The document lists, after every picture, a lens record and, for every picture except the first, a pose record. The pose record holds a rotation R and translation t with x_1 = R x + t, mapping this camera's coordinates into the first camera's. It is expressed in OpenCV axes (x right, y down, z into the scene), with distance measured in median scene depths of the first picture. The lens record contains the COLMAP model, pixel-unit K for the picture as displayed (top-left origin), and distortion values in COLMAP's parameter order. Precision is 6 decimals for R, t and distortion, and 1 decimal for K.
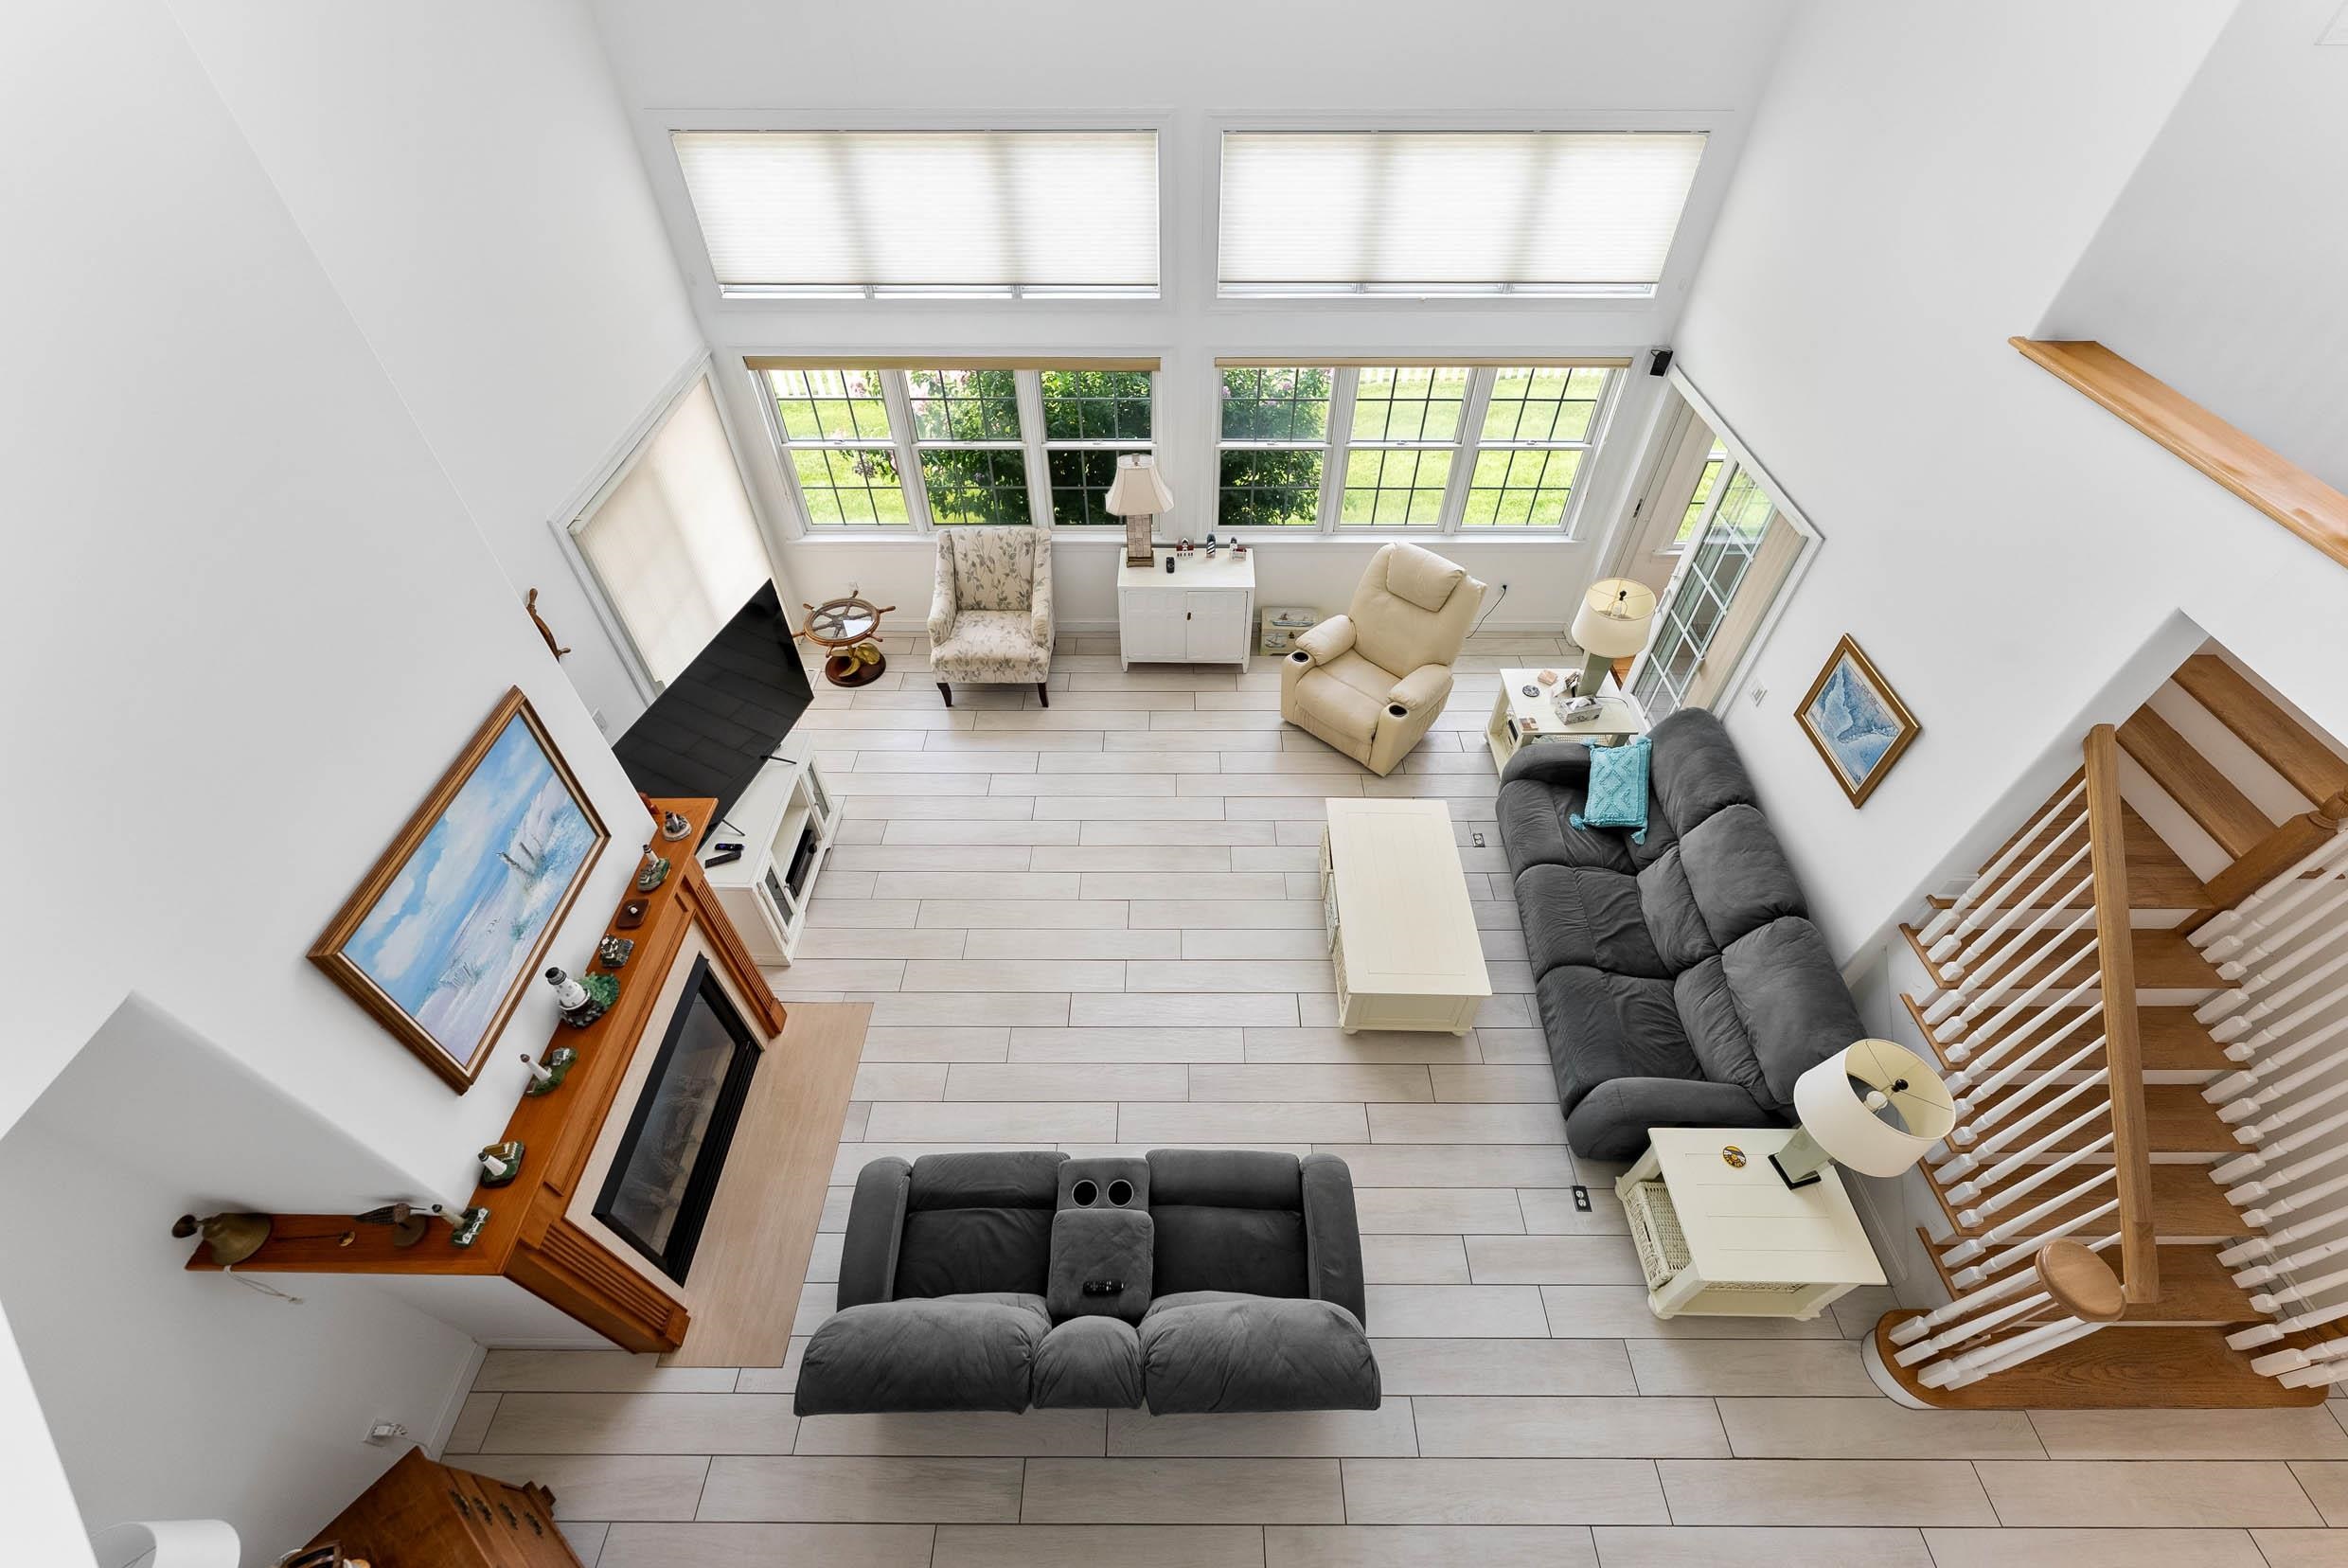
lens RADIAL K [[953.8, 0, 1183.7], [0, 953.8, 774.6], [0, 0, 1]] dist [-0.001552, -0.000364]
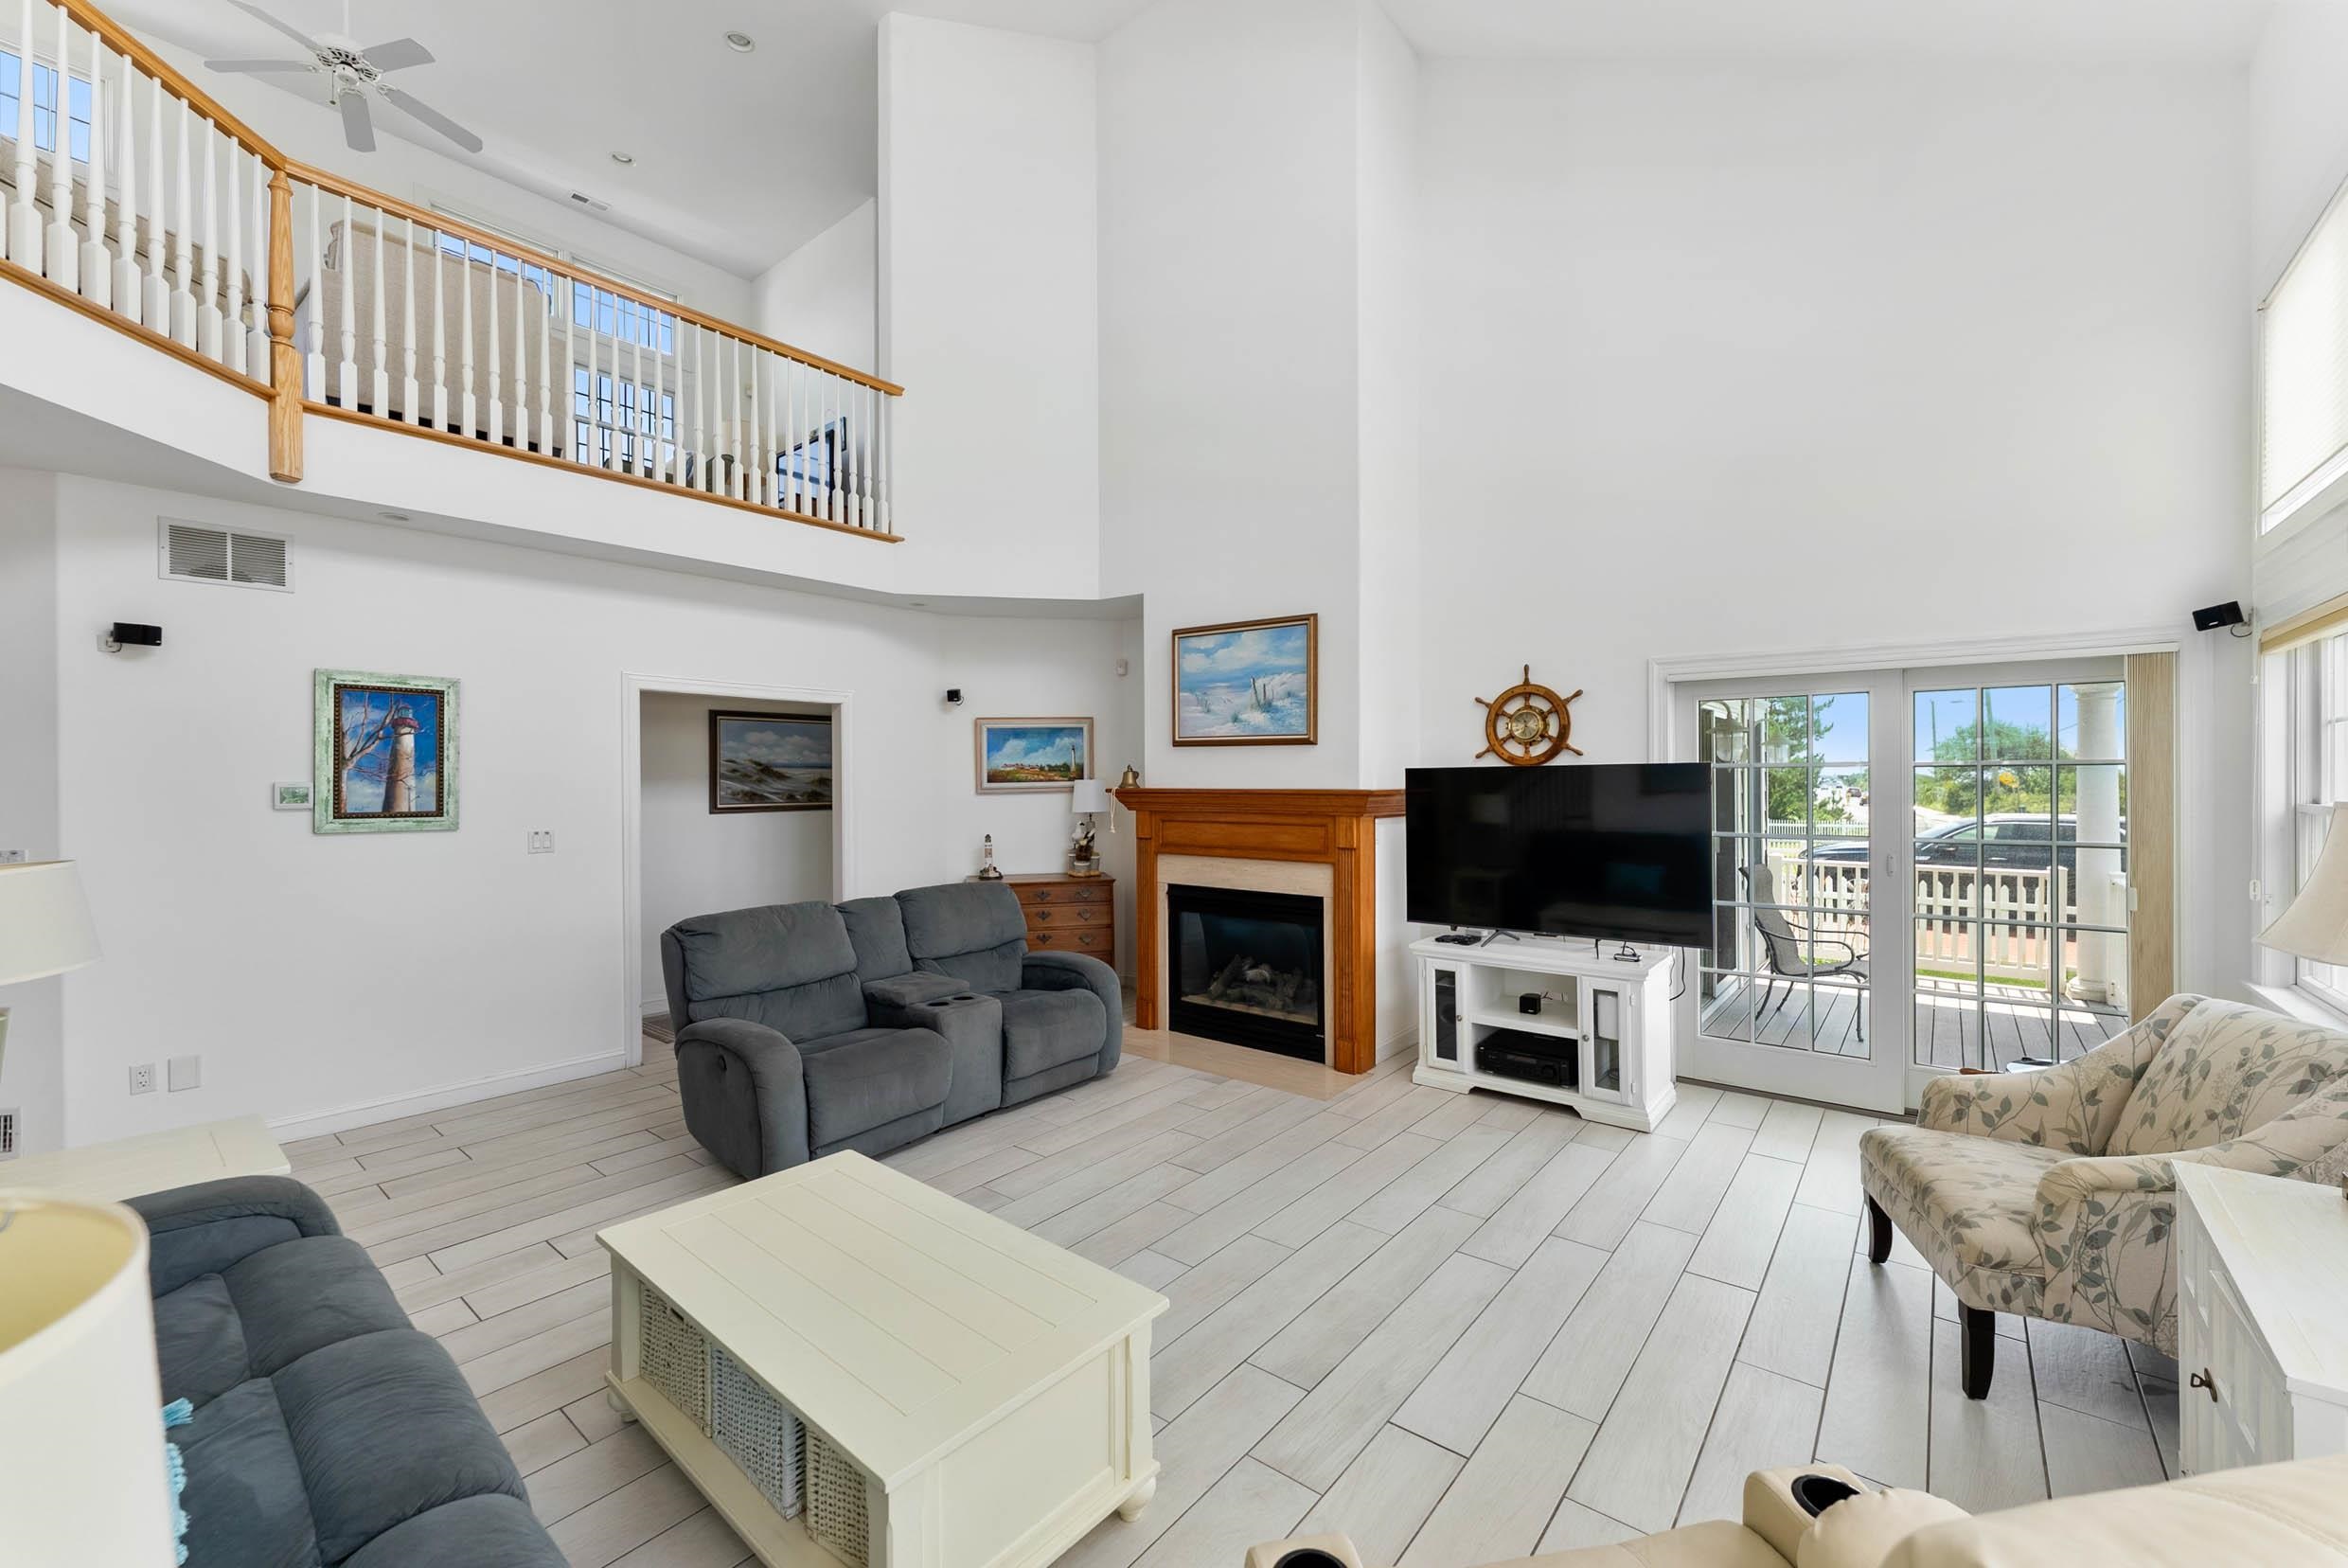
lens RADIAL K [[953.8, 0, 1166.5], [0, 953.8, 788.5], [0, 0, 1]] dist [-0.001552, -0.000364]
pose [[-0.625225, 0.008552, -0.780397, 0.774773], [-0.562610, 0.688075, 0.458283, -0.482869], [0.540892, 0.725589, -0.425390, 1.707668]]
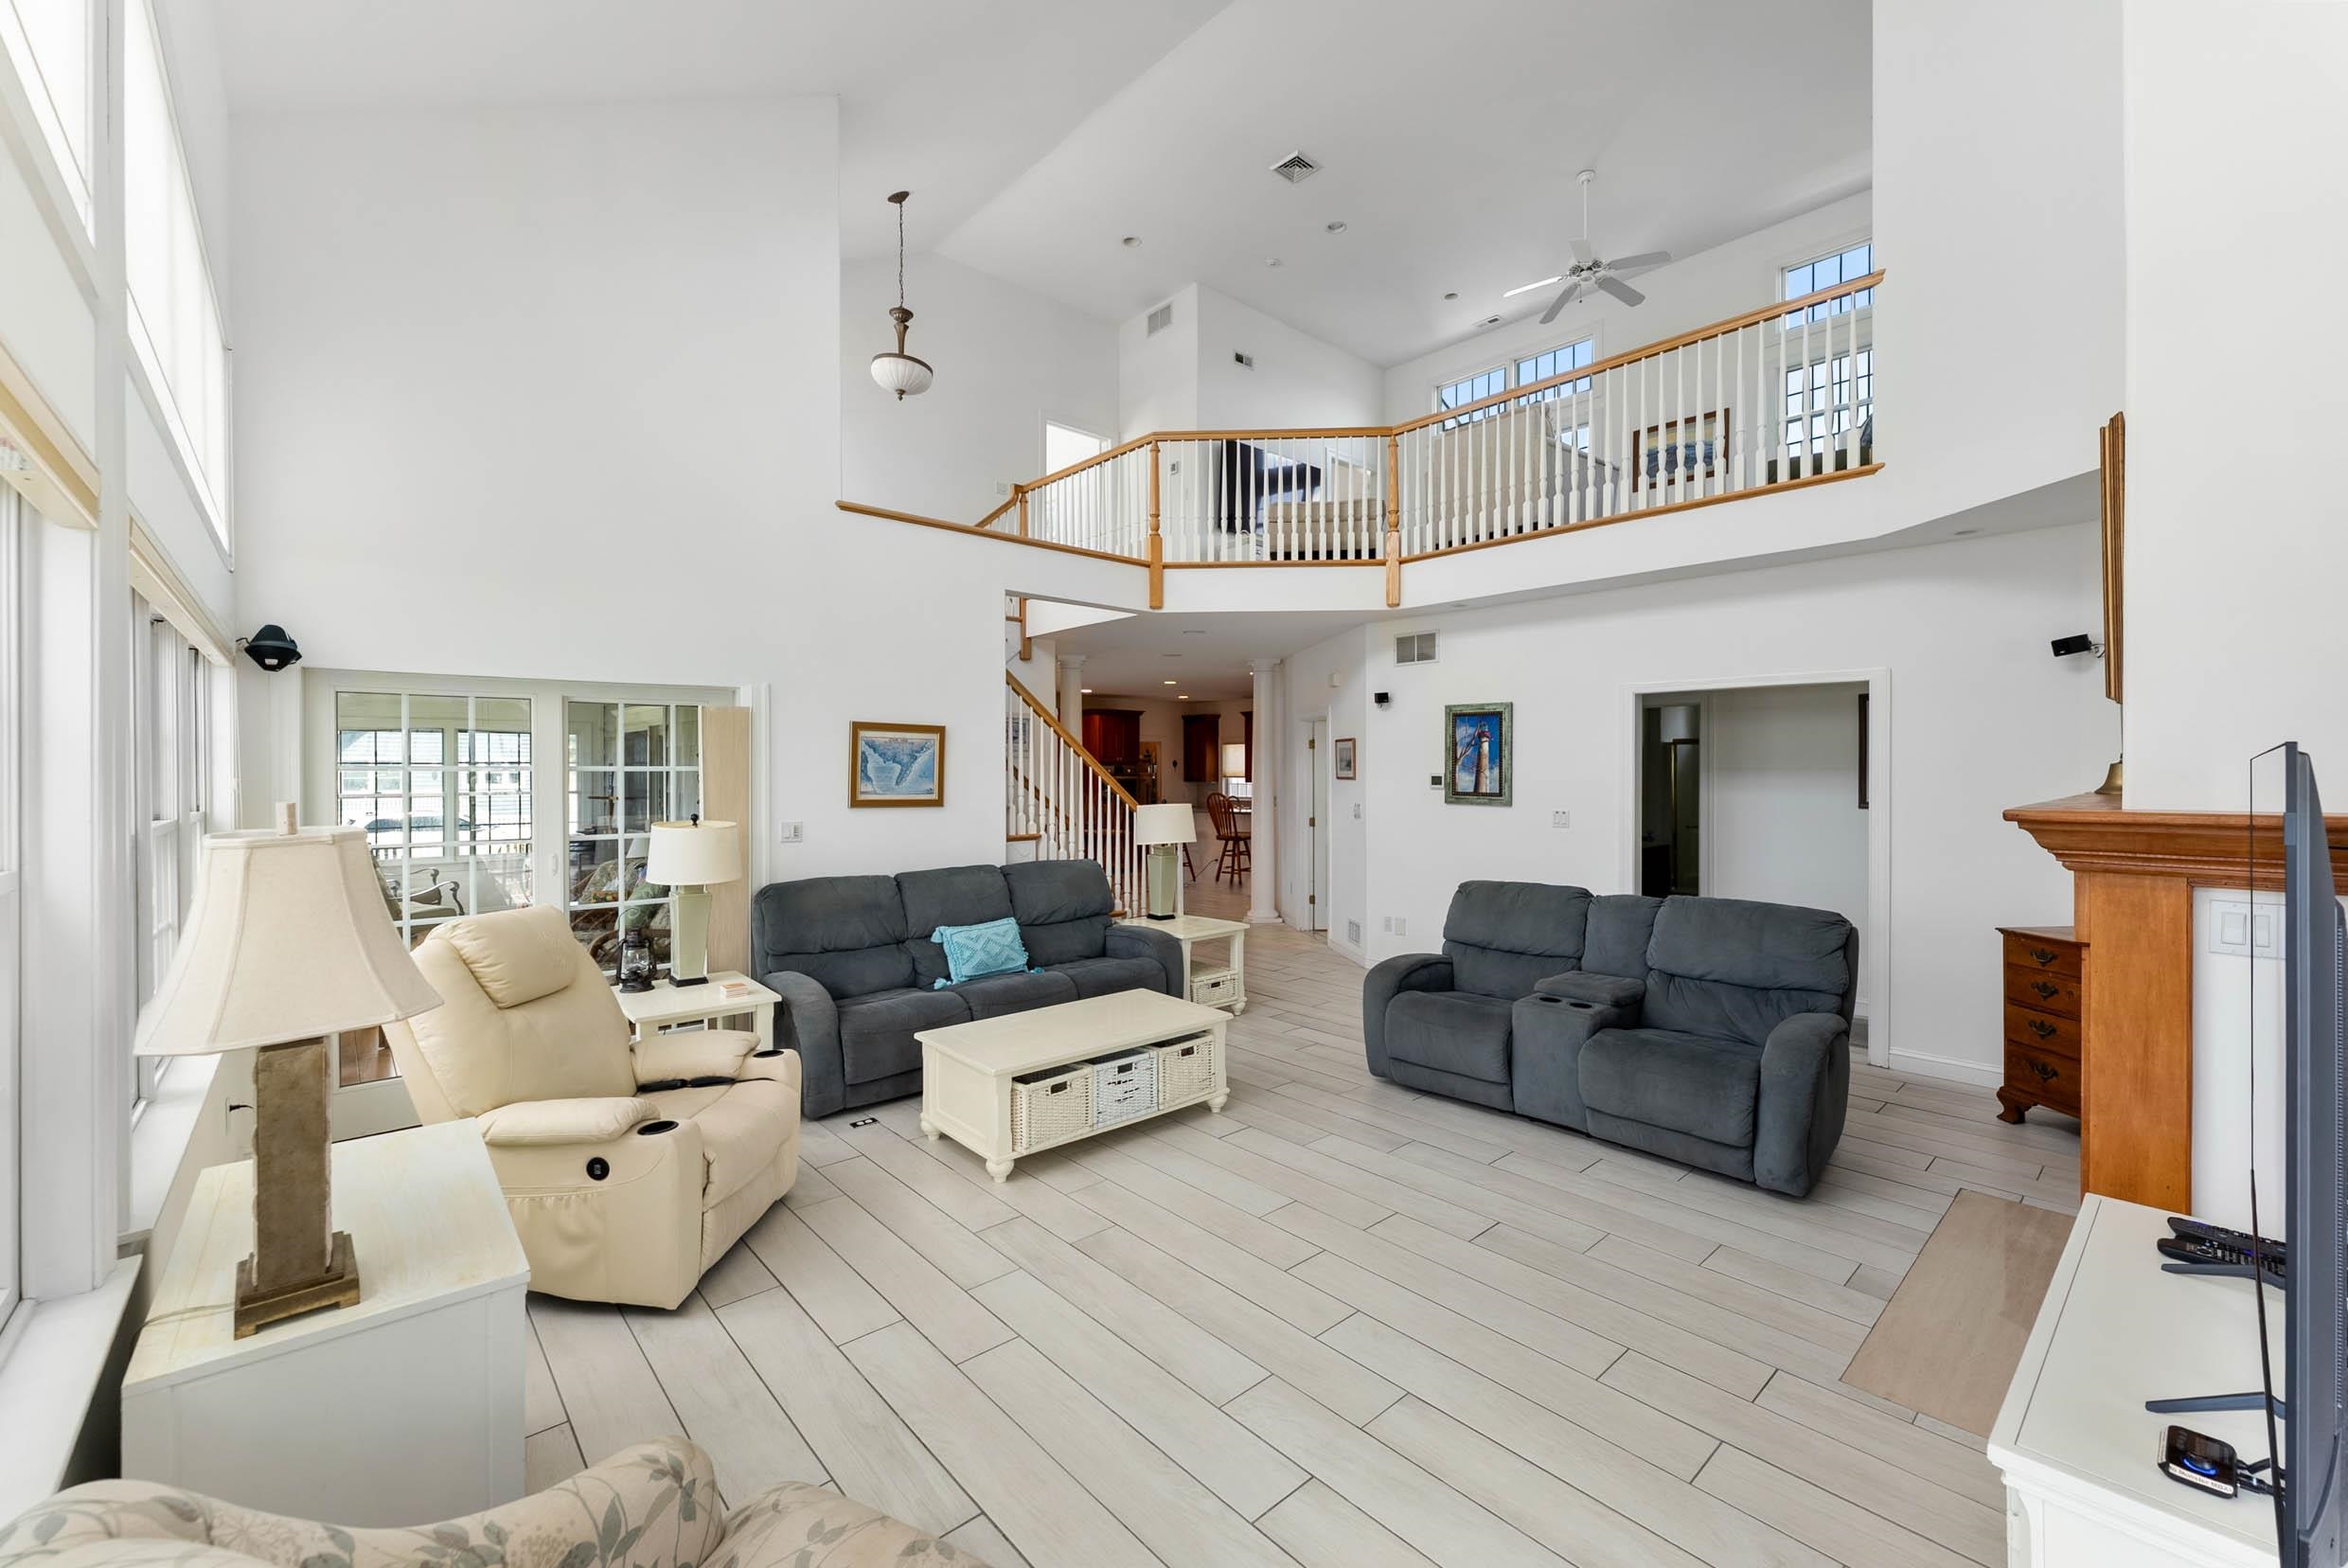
lens RADIAL K [[953.8, 0, 1178.0], [0, 953.8, 770.5], [0, 0, 1]] dist [-0.001552, -0.000364]
pose [[-0.674124, -0.002675, 0.738613, -0.721434], [0.534937, 0.687775, 0.490722, -0.646215], [-0.509313, 0.725919, -0.462214, 1.841092]]
